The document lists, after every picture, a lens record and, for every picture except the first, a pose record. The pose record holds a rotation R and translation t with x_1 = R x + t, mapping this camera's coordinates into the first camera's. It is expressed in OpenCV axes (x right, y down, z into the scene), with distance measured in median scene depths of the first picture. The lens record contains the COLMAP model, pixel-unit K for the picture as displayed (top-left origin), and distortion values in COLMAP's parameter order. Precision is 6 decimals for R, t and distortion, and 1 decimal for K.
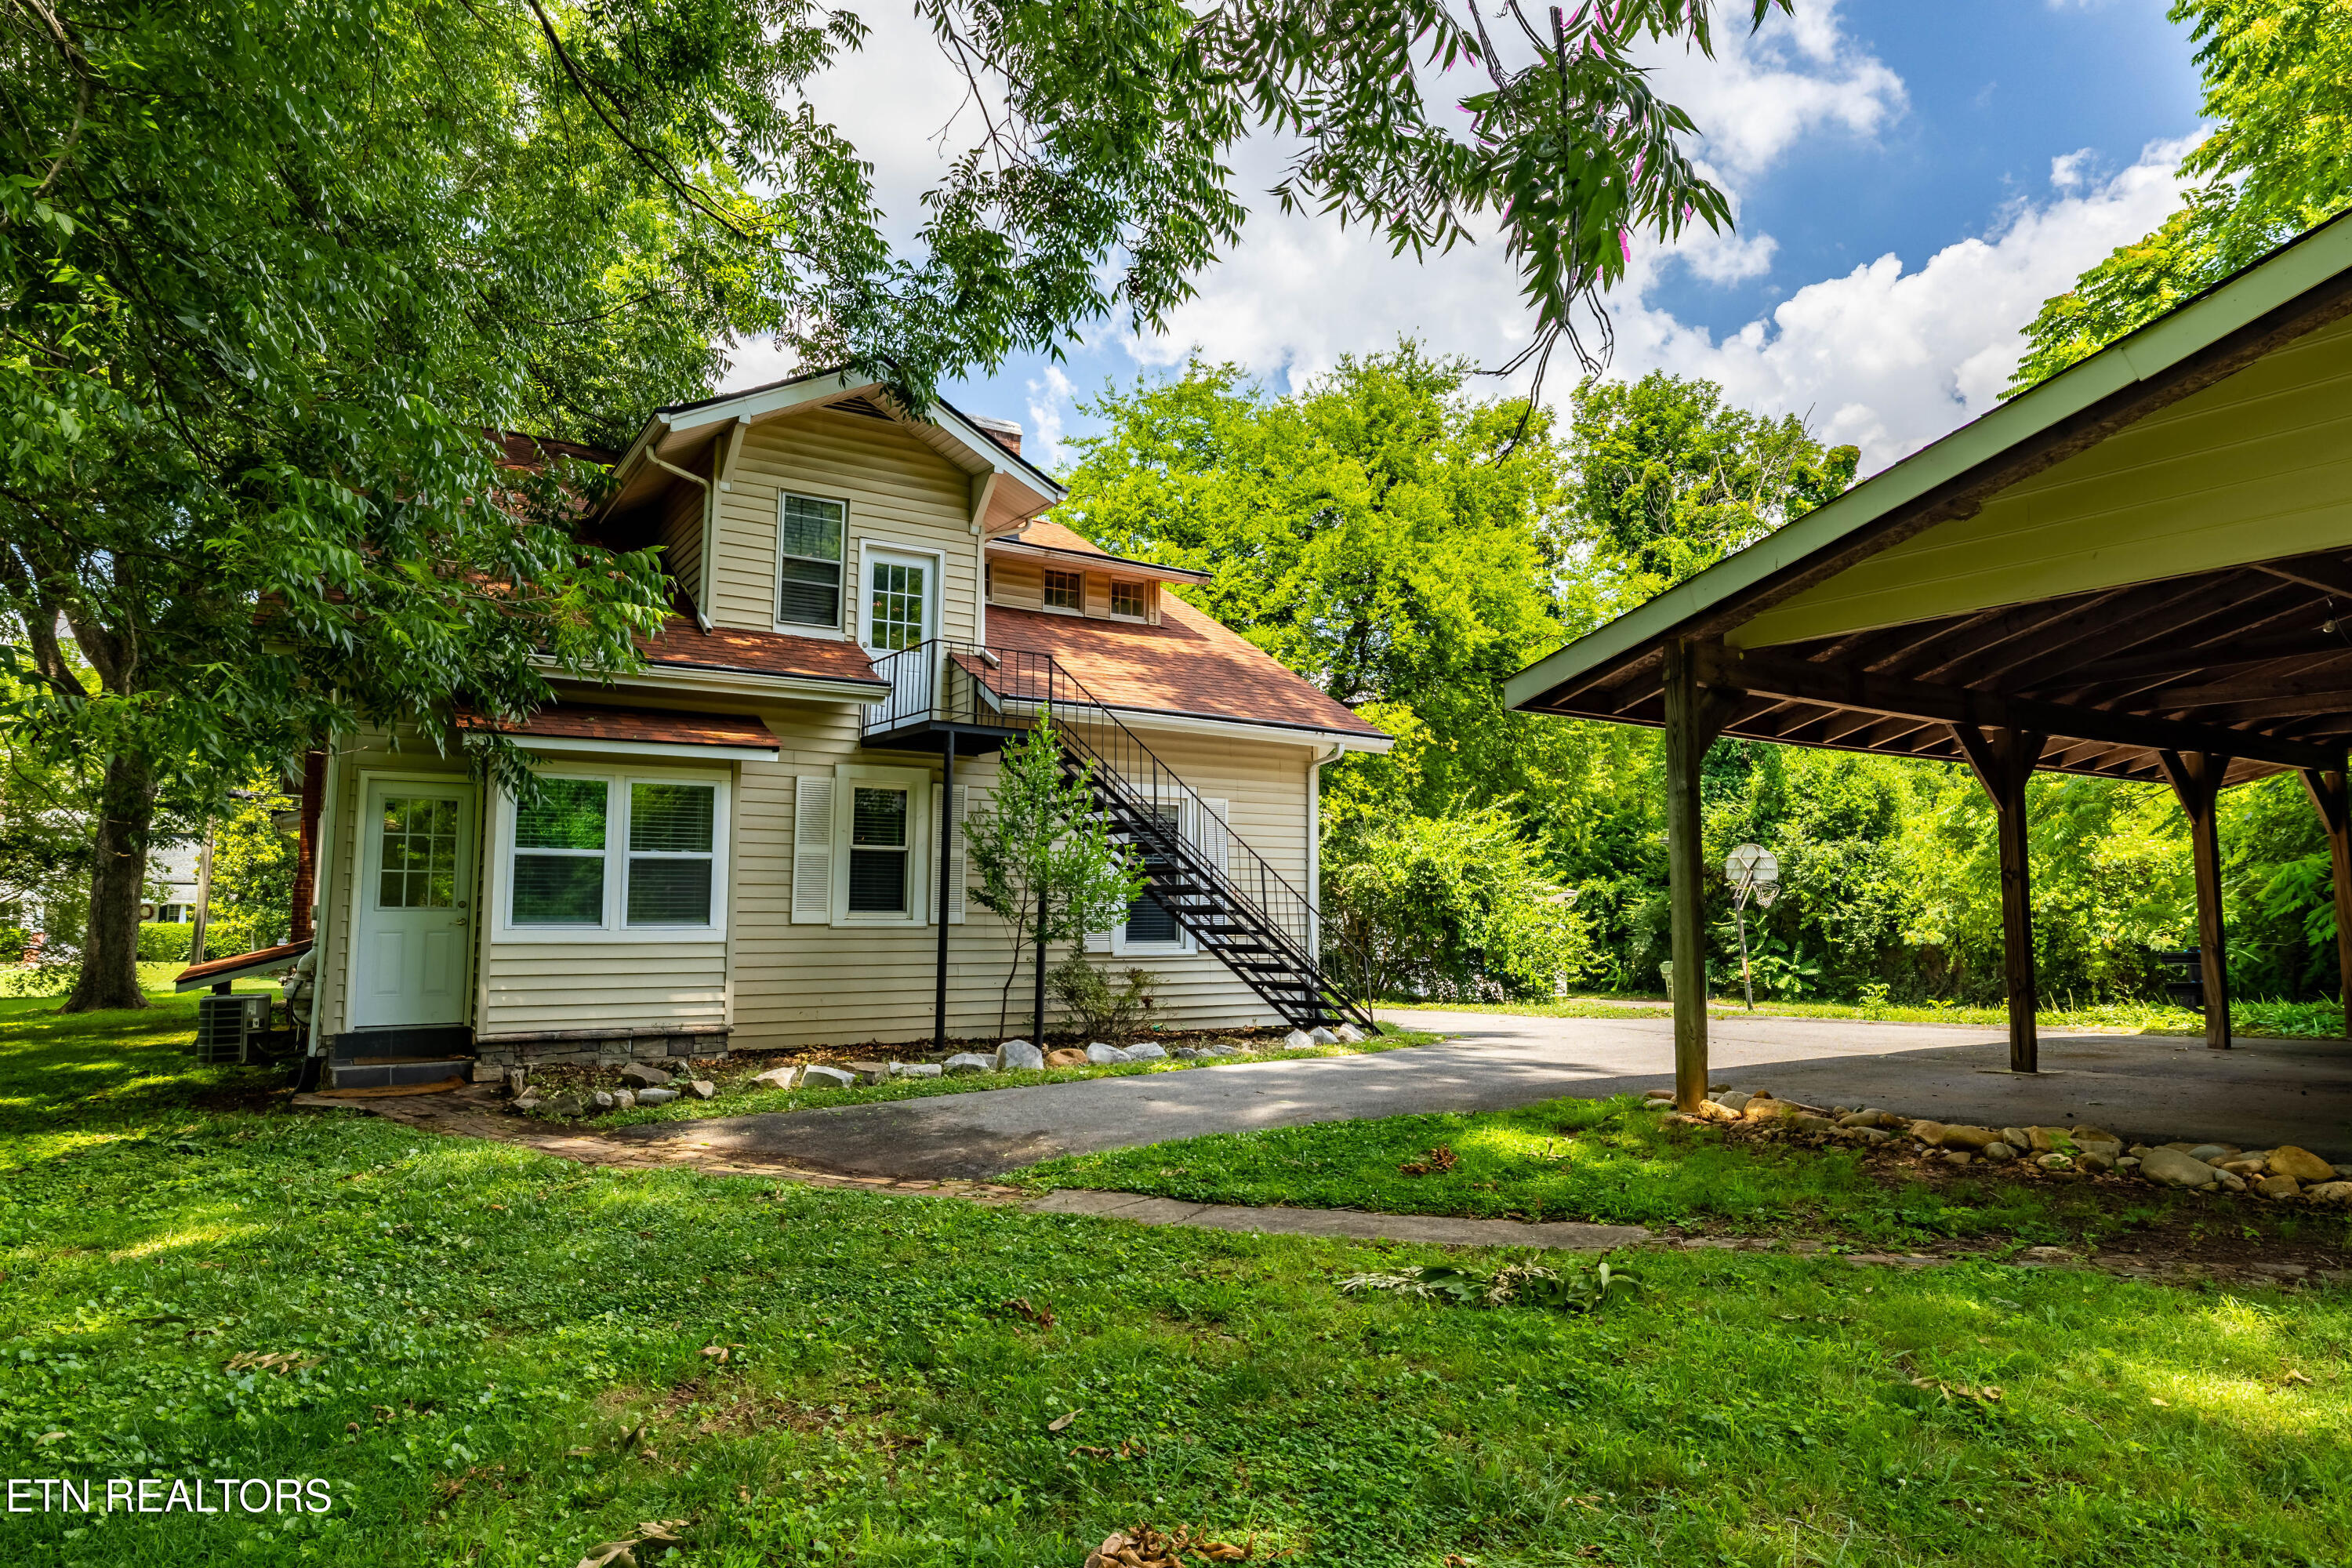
lens RADIAL K [[1365.5, 0, 1176.0], [0, 1365.5, 784.0], [0, 0, 1]] dist [-0.002546, 0.000086]
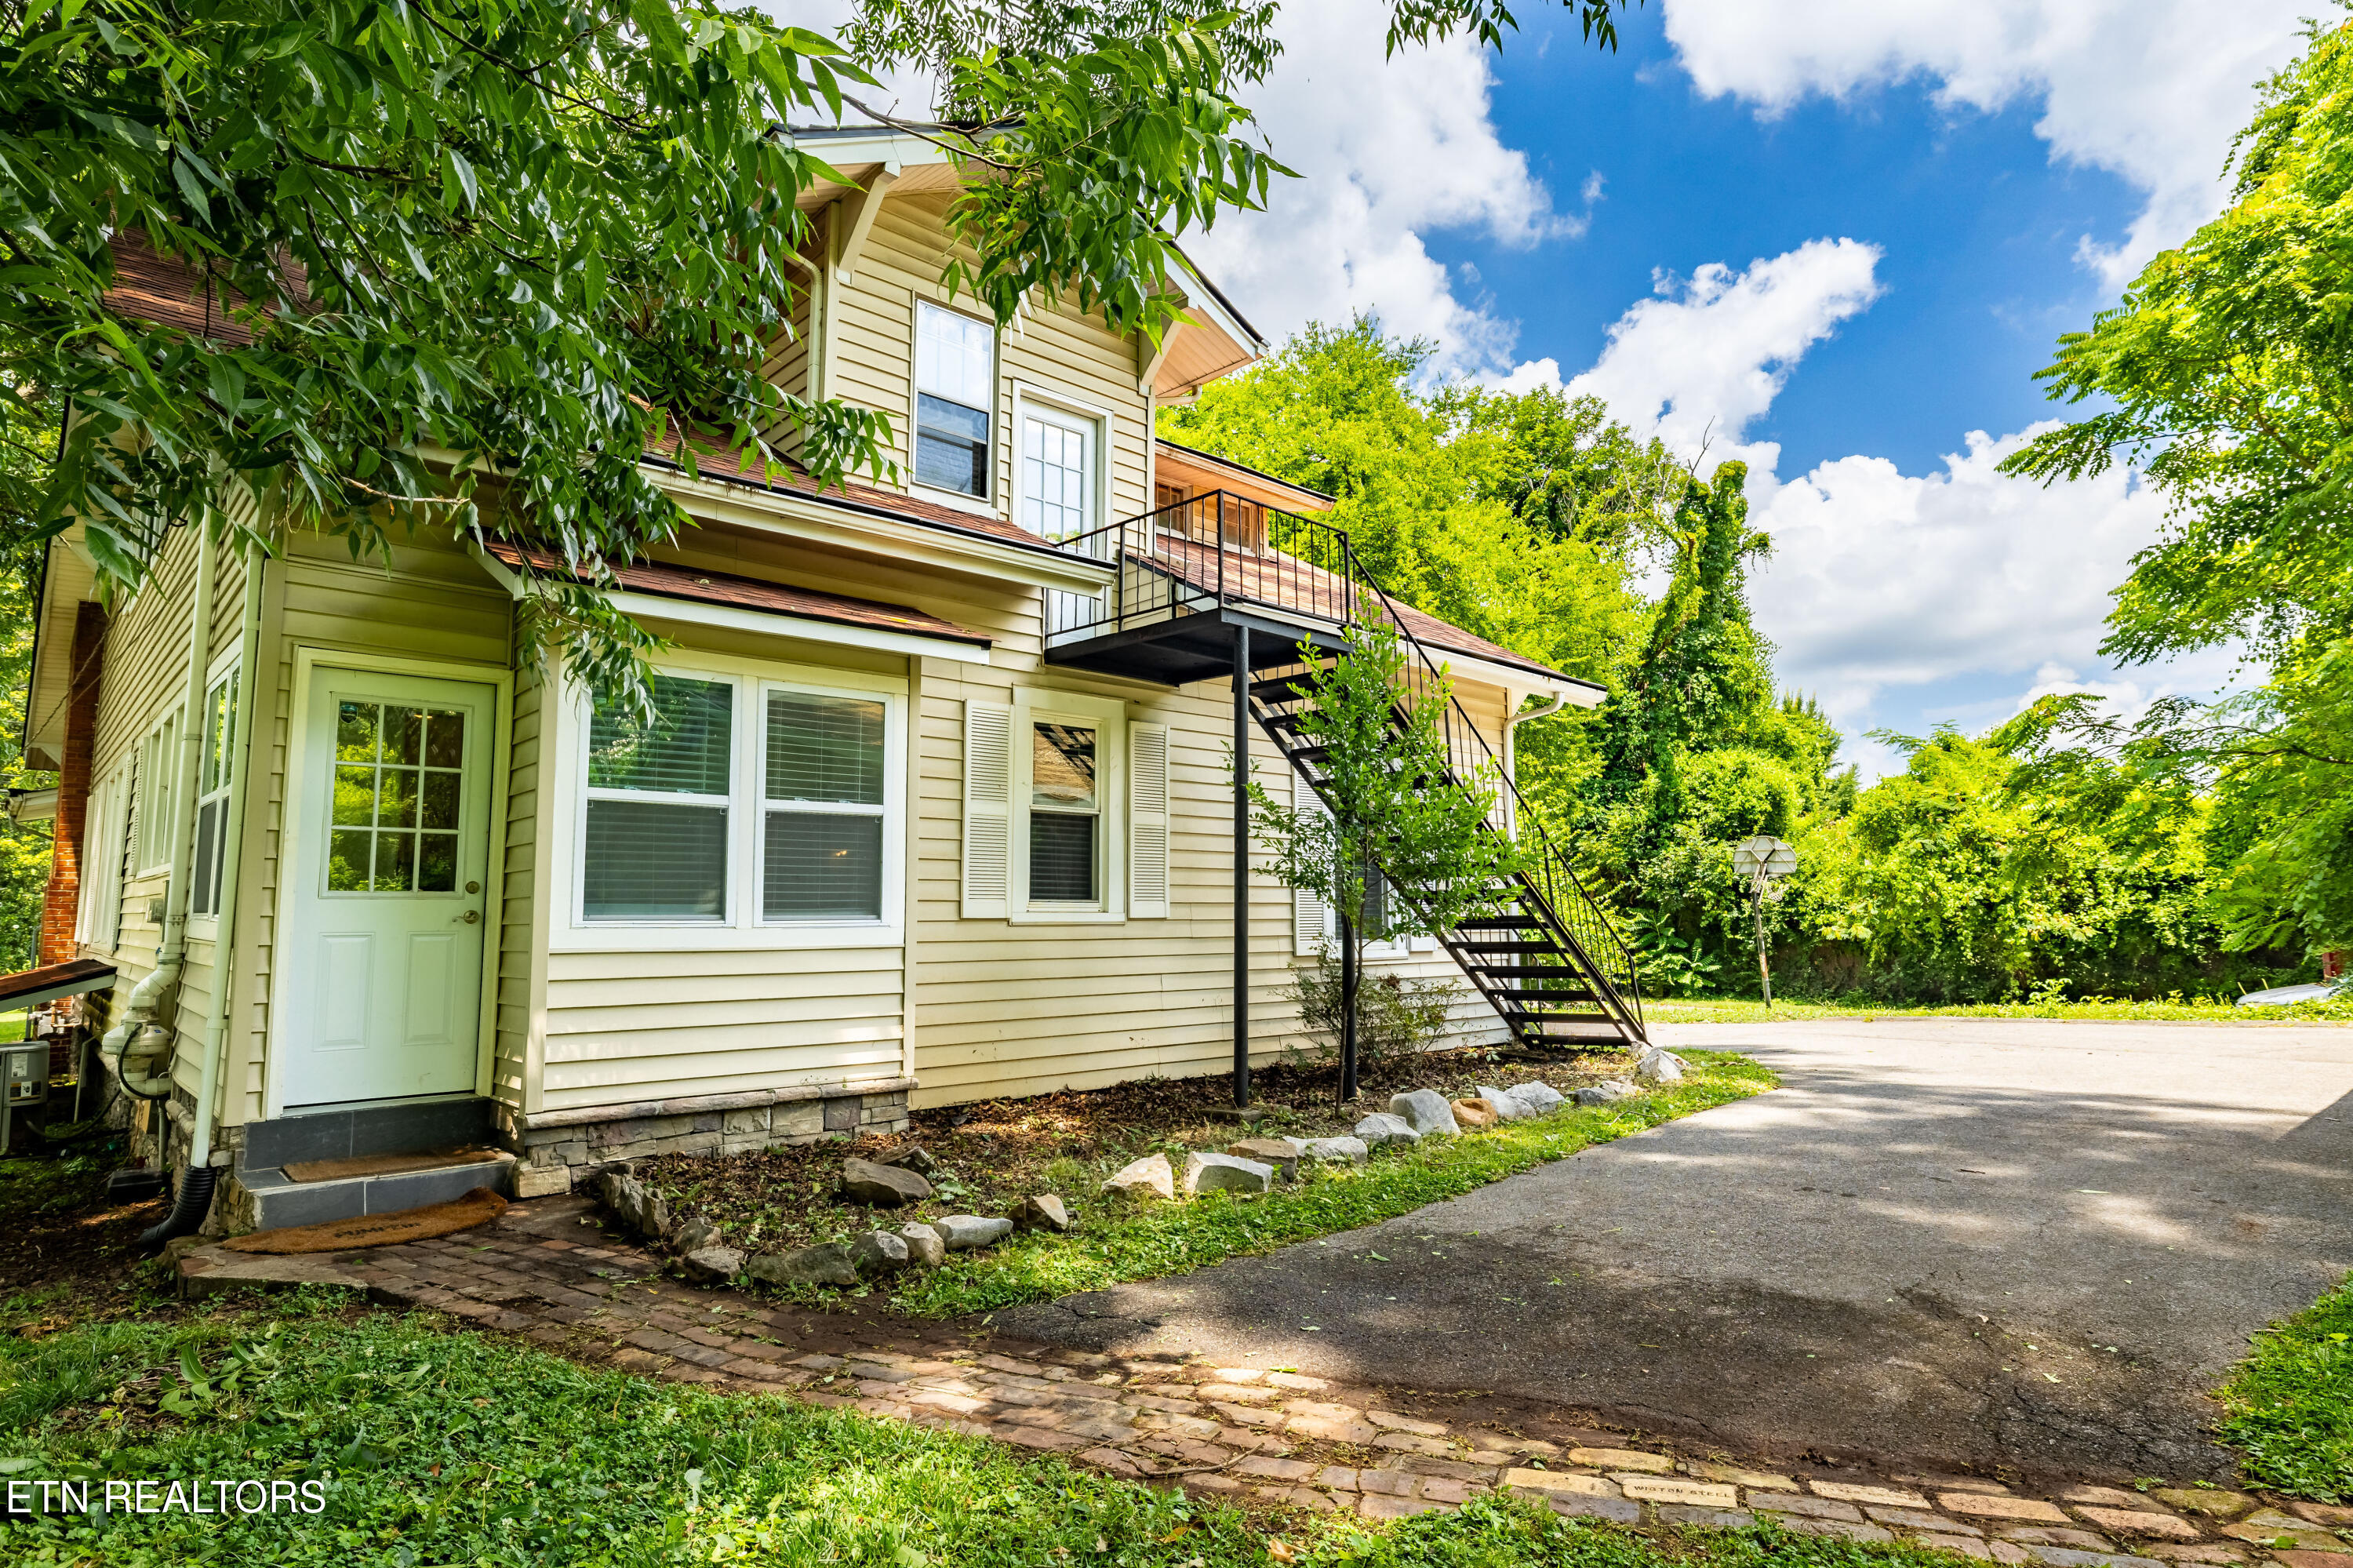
lens RADIAL K [[1273.1, 0, 1176.5], [0, 1273.1, 784.0], [0, 0, 1]] dist [-0.001364, -0.000195]
pose [[0.983949, 0.007163, 0.178305, -0.282792], [-0.004388, 0.999863, -0.015952, 0.044715], [-0.178394, 0.014913, 0.983846, 0.356059]]
